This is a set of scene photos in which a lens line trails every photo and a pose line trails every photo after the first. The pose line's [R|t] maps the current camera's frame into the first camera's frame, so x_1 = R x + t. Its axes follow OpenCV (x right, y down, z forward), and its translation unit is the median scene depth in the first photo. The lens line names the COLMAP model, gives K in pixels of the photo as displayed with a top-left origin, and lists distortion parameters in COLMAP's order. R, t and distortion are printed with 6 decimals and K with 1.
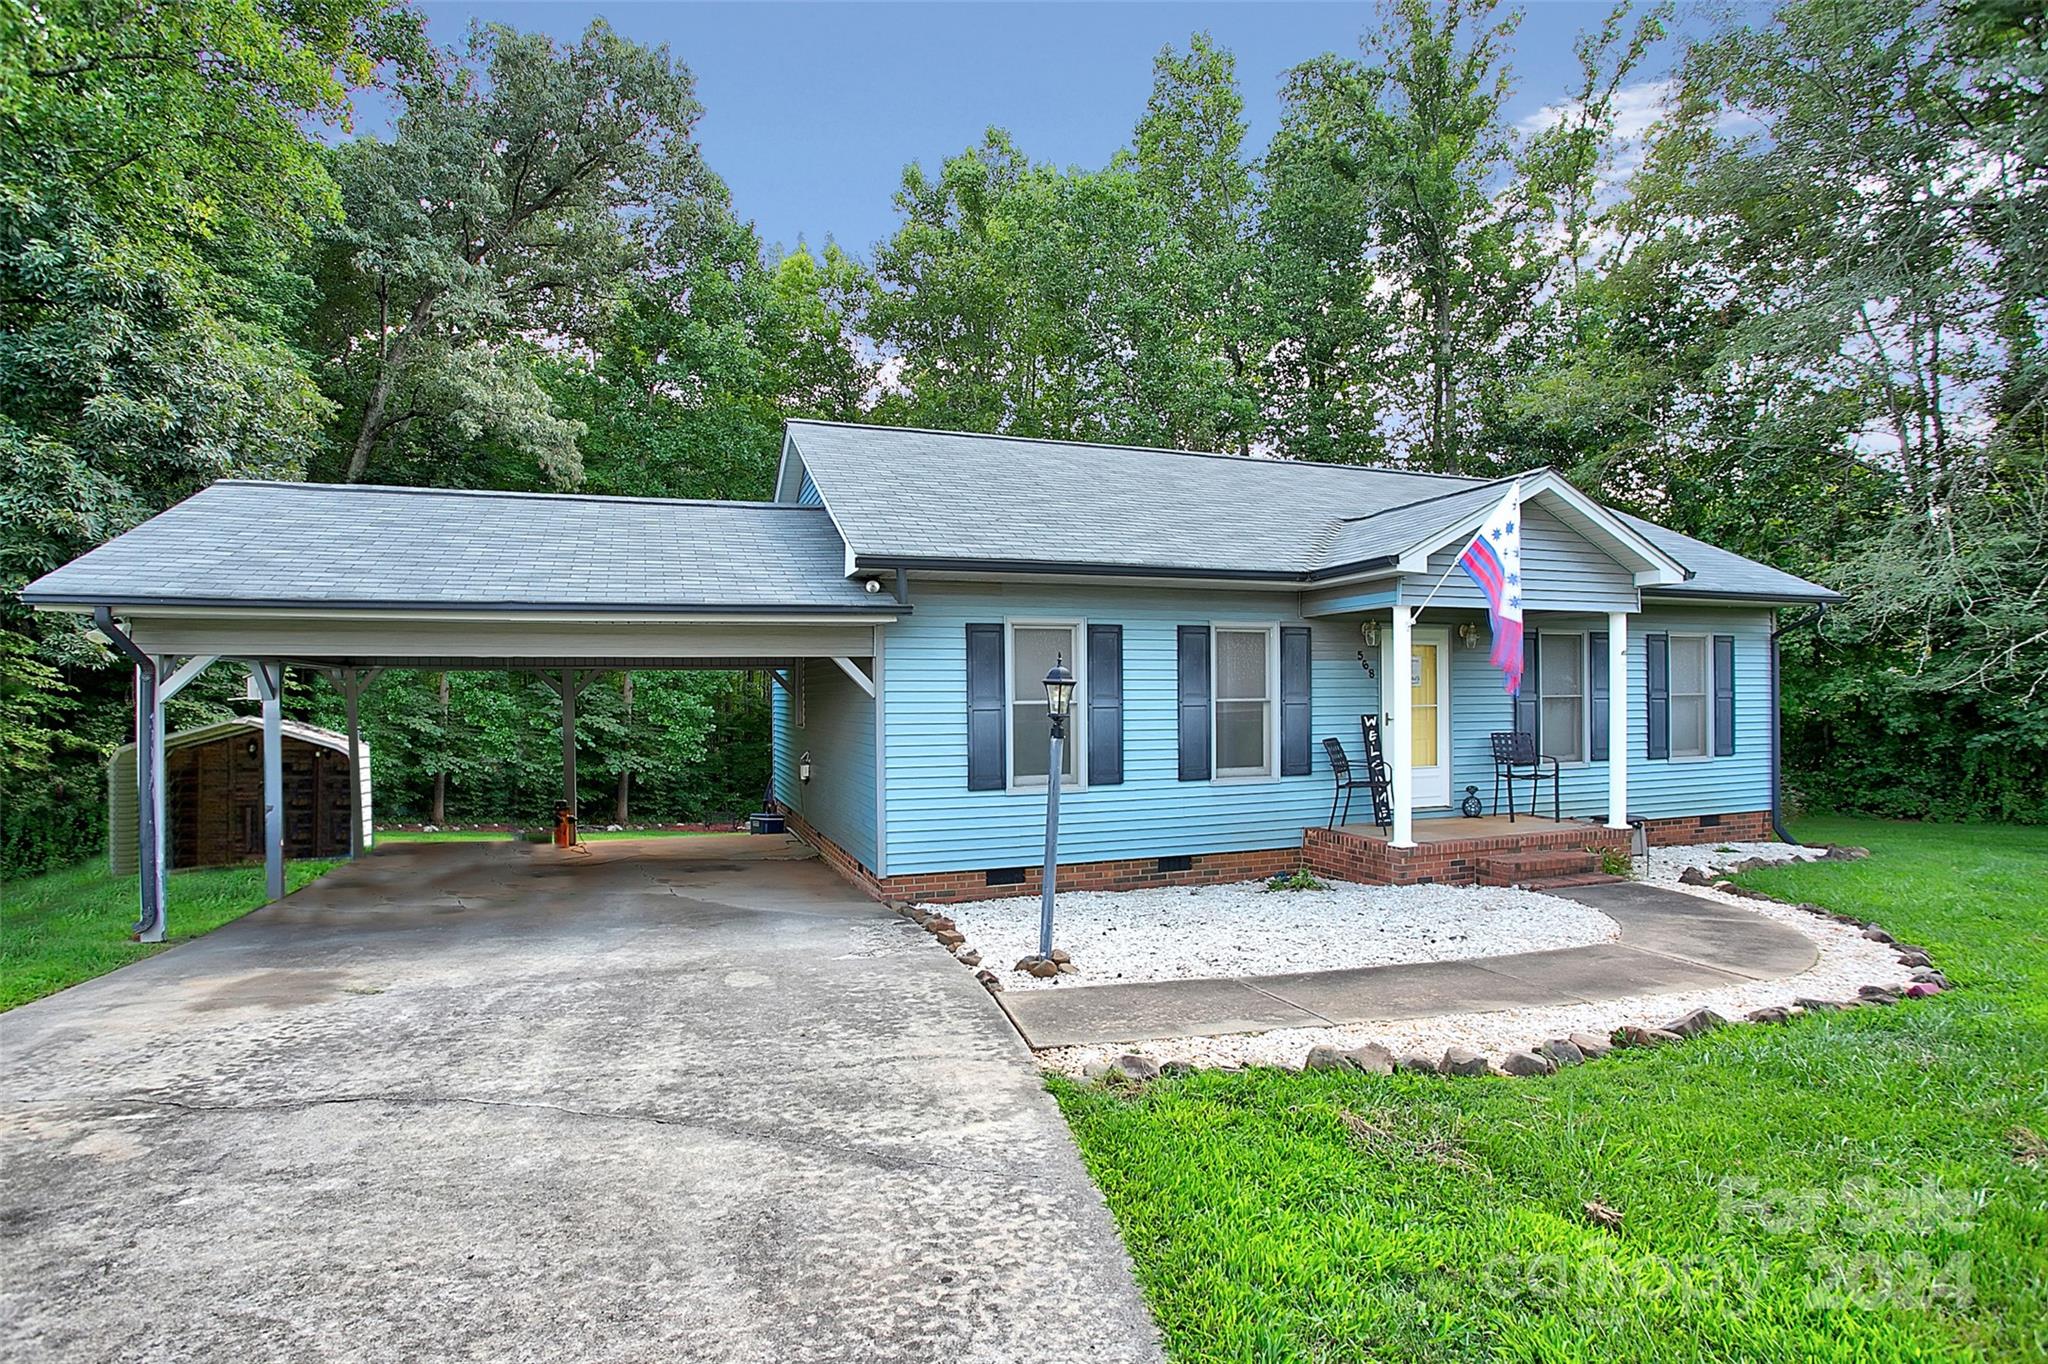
lens RADIAL K [[1005.3, 0, 1008.5], [0, 1005.3, 703.4], [0, 0, 1]] dist [-0.002411, -0.000072]
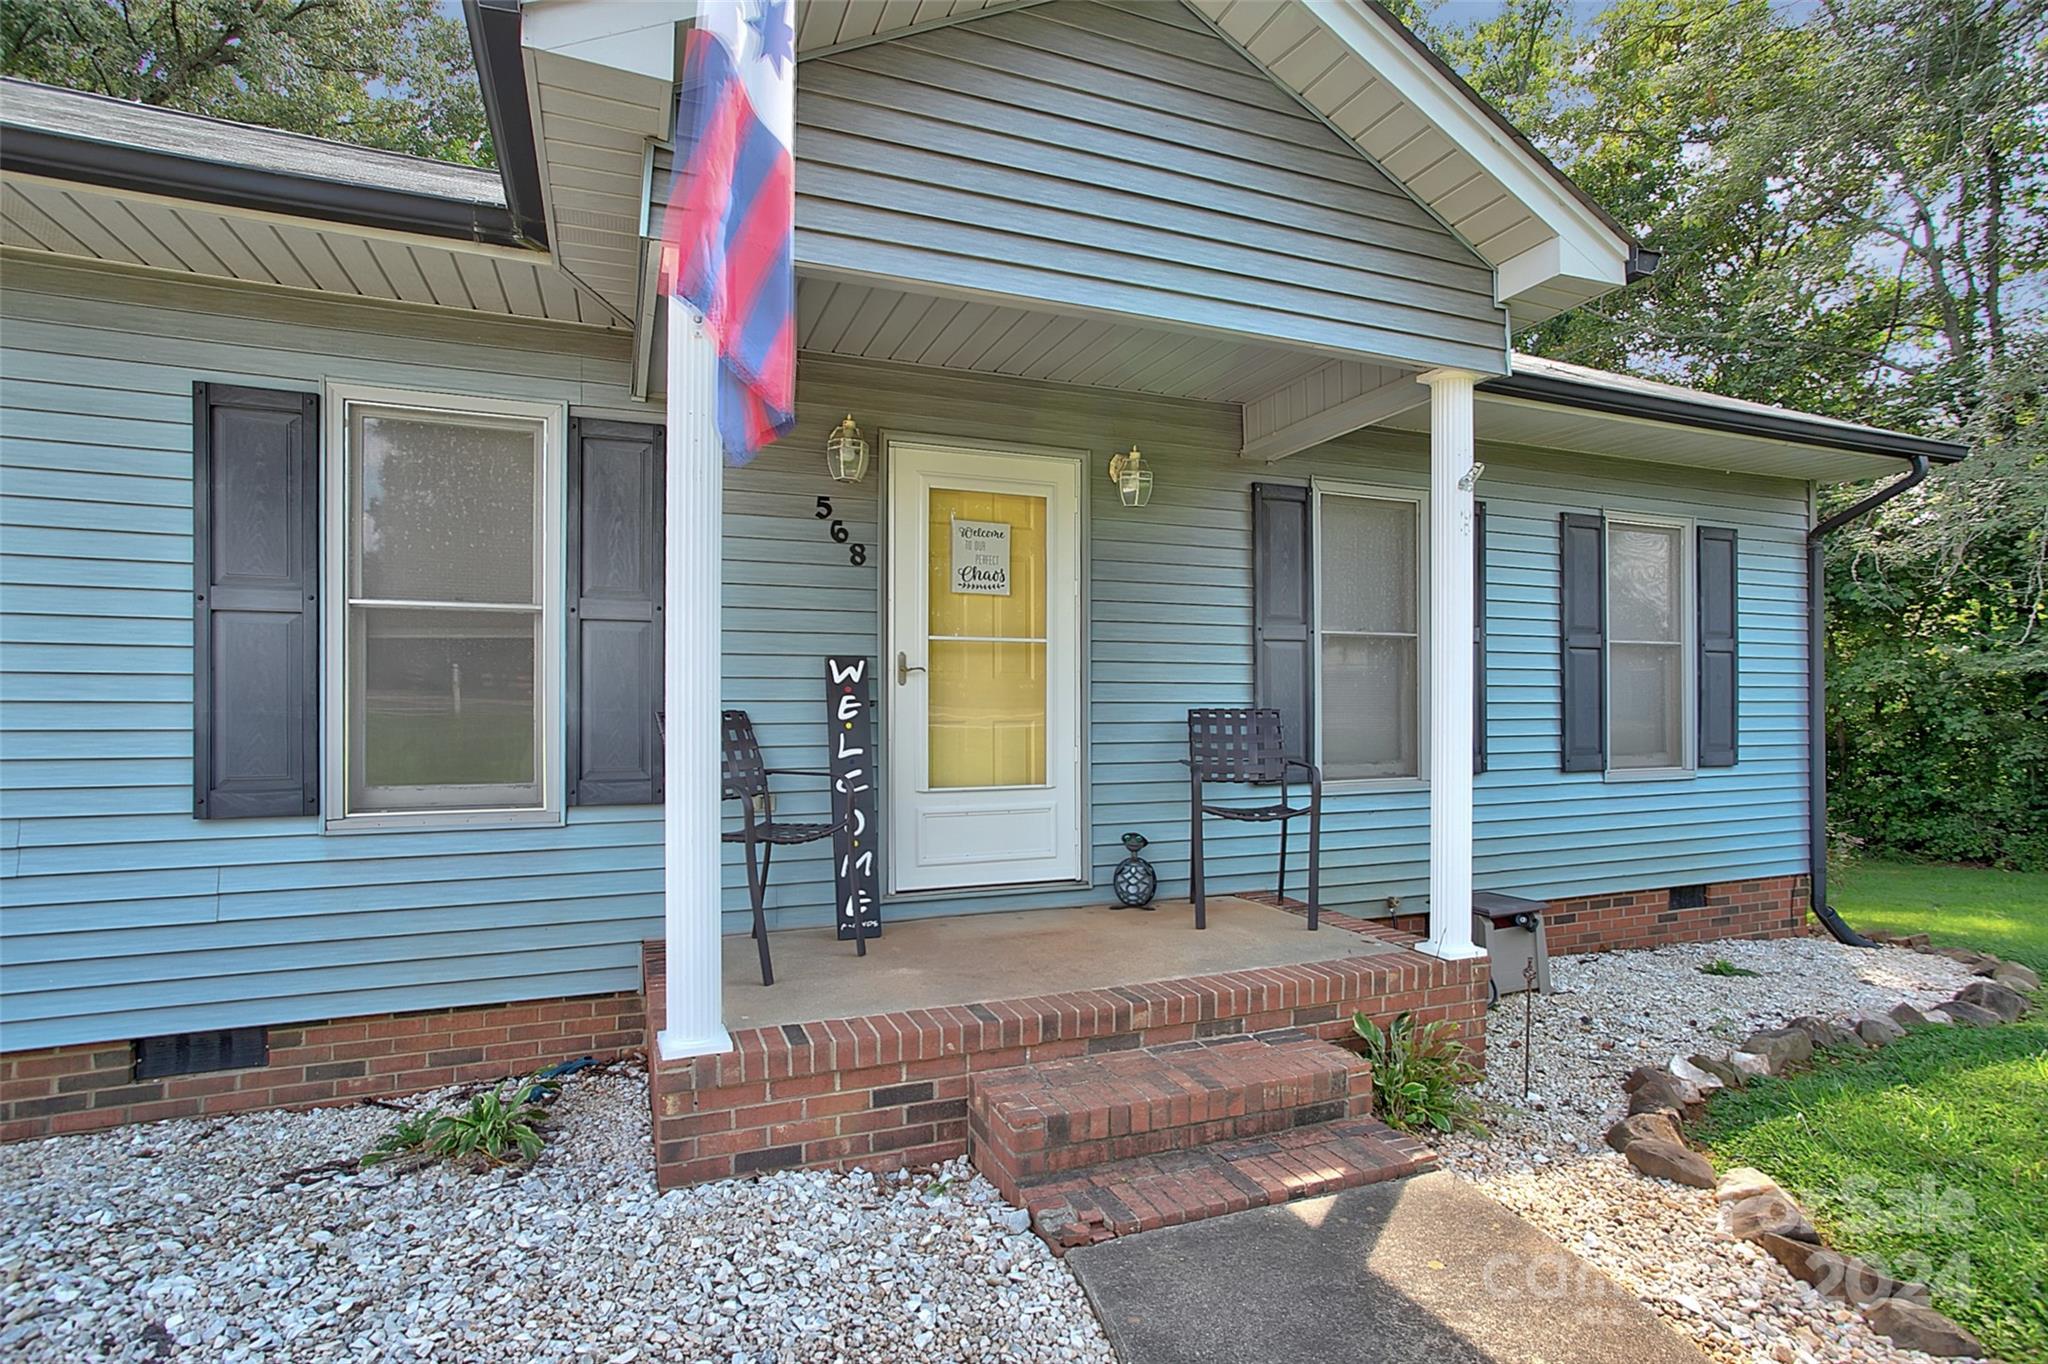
lens RADIAL K [[1049.5, 0, 1029.9], [0, 1049.5, 695.6], [0, 0, 1]] dist [-0.031396, 0.024672]
pose [[0.999610, 0.010359, 0.025924, 0.413792], [-0.009965, 0.999833, -0.015292, 0.032114], [-0.026079, 0.015028, 0.999547, 0.568500]]
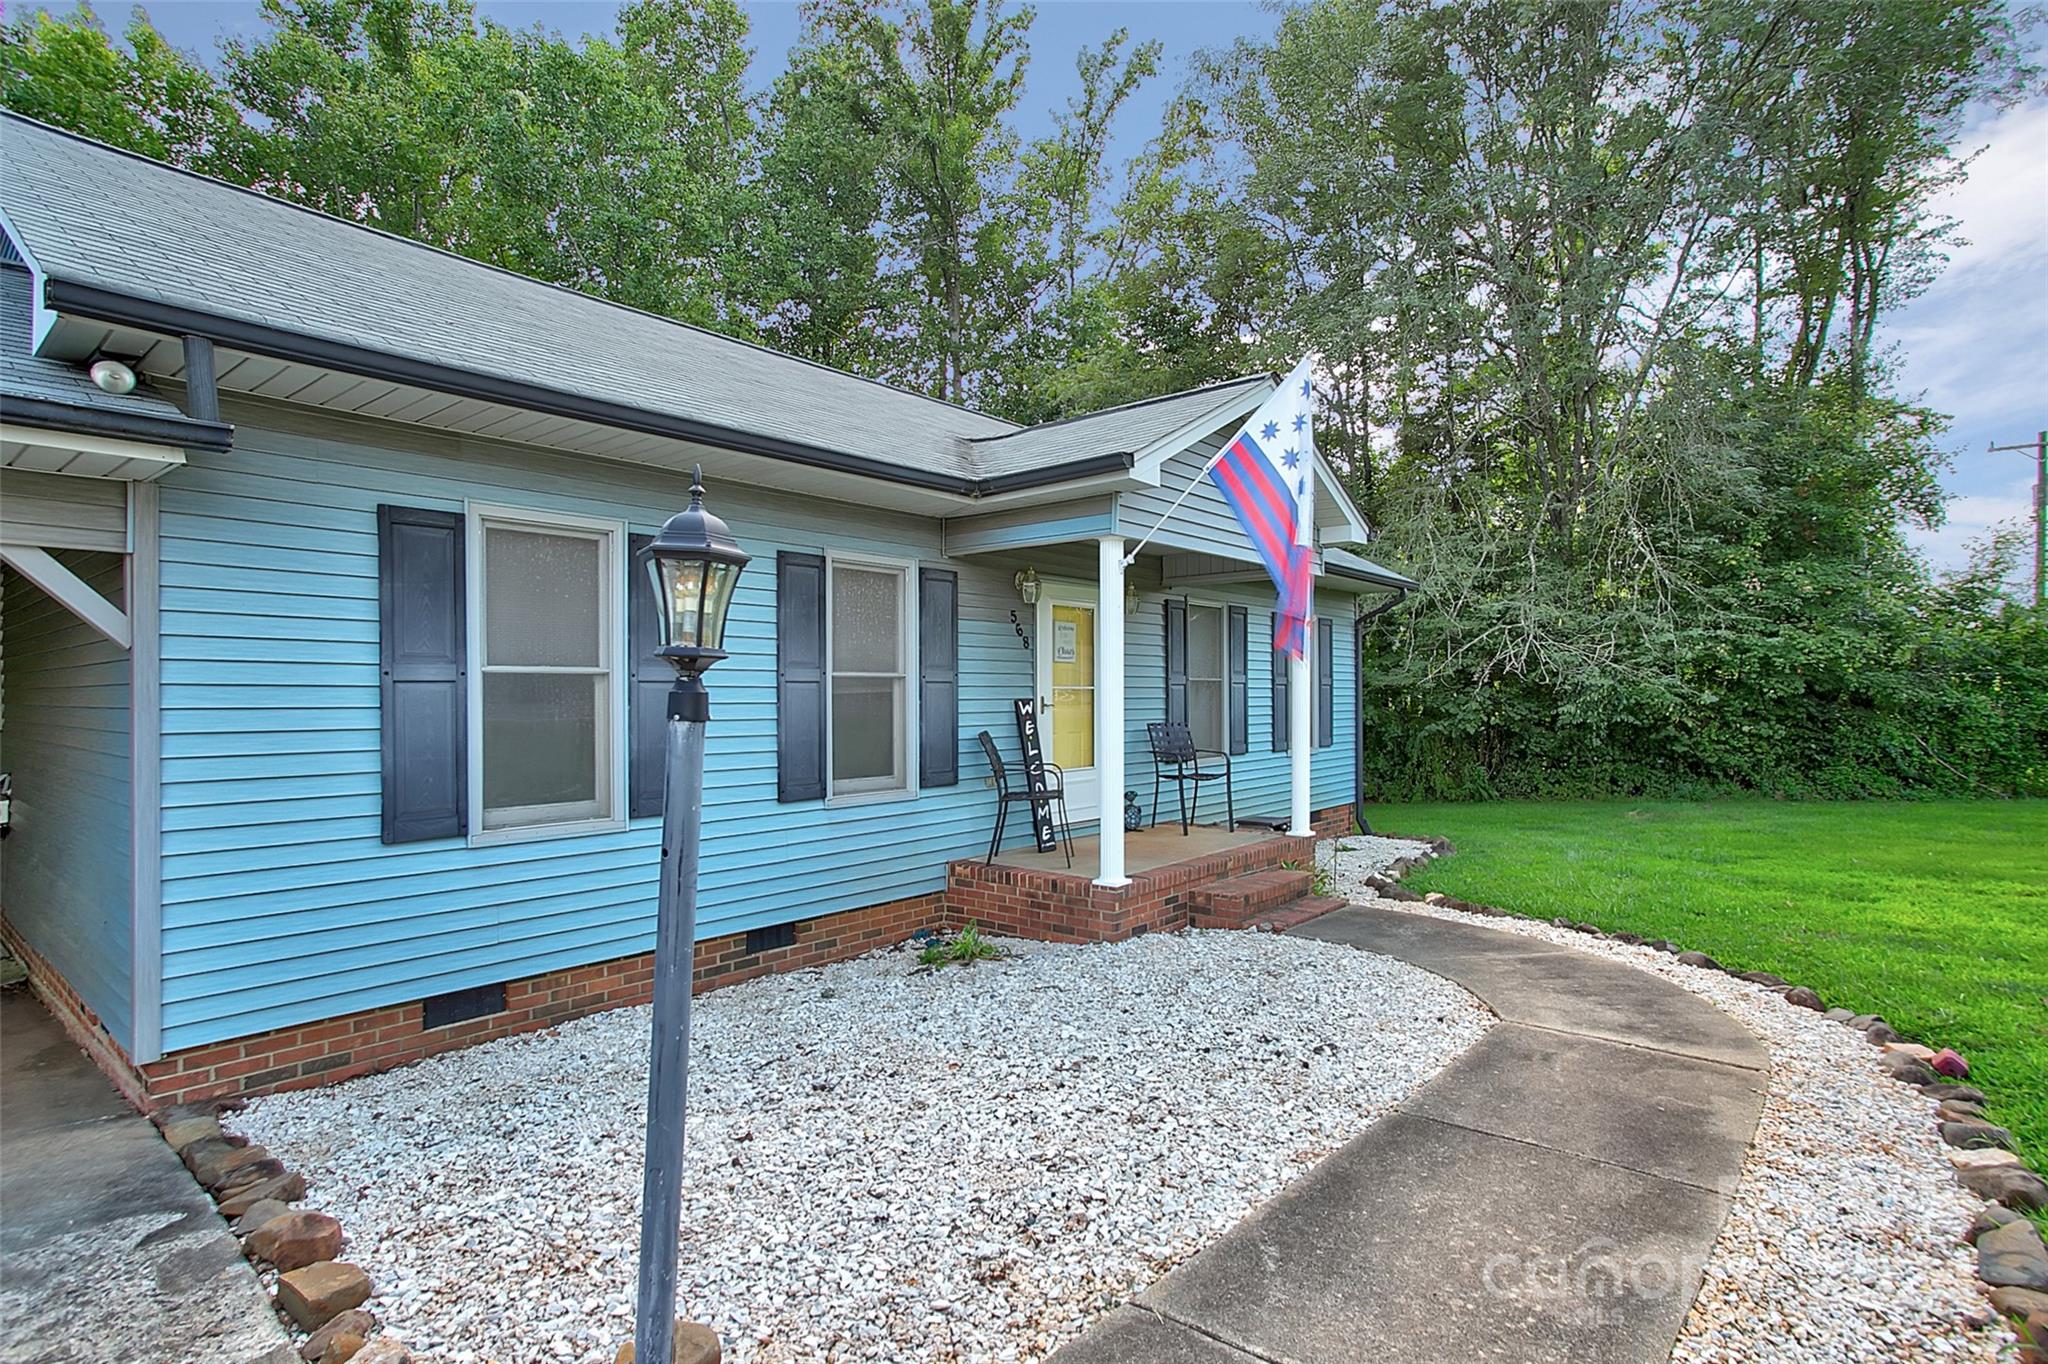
lens RADIAL K [[1049.5, 0, 1029.9], [0, 1049.5, 695.6], [0, 0, 1]] dist [-0.031396, 0.024672]
pose [[0.868761, 0.003911, 0.495216, -0.013676], [0.000637, 0.999959, -0.009014, 0.015263], [-0.495231, 0.008146, 0.868723, 0.331060]]
